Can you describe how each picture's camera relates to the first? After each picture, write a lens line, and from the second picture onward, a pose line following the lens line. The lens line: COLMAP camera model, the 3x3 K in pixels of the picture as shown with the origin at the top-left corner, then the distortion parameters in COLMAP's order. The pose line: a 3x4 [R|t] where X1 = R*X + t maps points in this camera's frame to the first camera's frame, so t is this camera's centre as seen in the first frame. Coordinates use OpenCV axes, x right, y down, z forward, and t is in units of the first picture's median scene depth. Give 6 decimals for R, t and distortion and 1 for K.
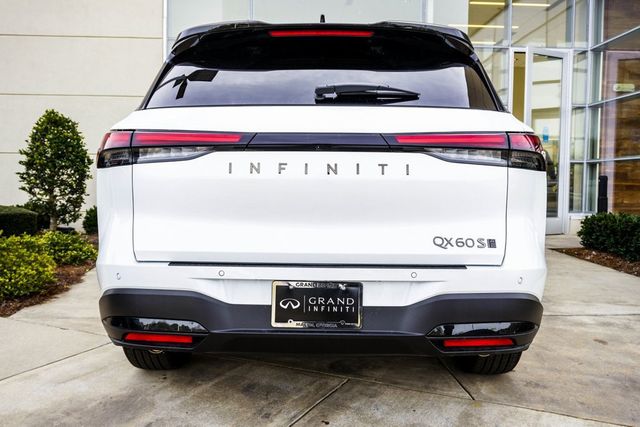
lens RADIAL K [[607.5, 0, 319.3], [0, 607.5, 211.4], [0, 0, 1]] dist [-0.009811, 0.000000]
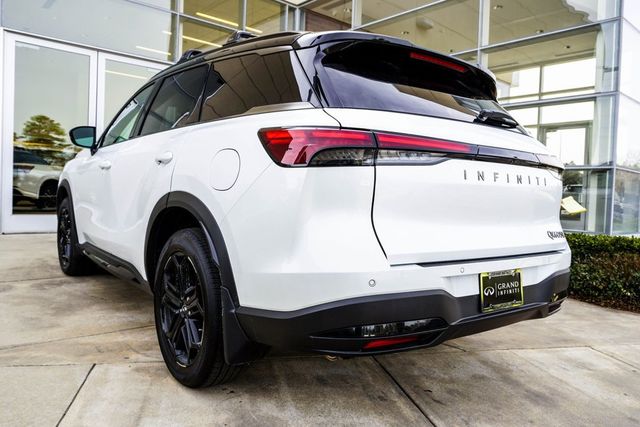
lens RADIAL K [[508.9, 0, 320.2], [0, 508.9, 212.8], [0, 0, 1]] dist [-0.026140, -0.002869]
pose [[0.759872, -0.005879, 0.650046, -0.762994], [0.001481, 0.999972, 0.007314, -0.007342], [-0.650071, -0.004595, 0.759860, 0.372746]]
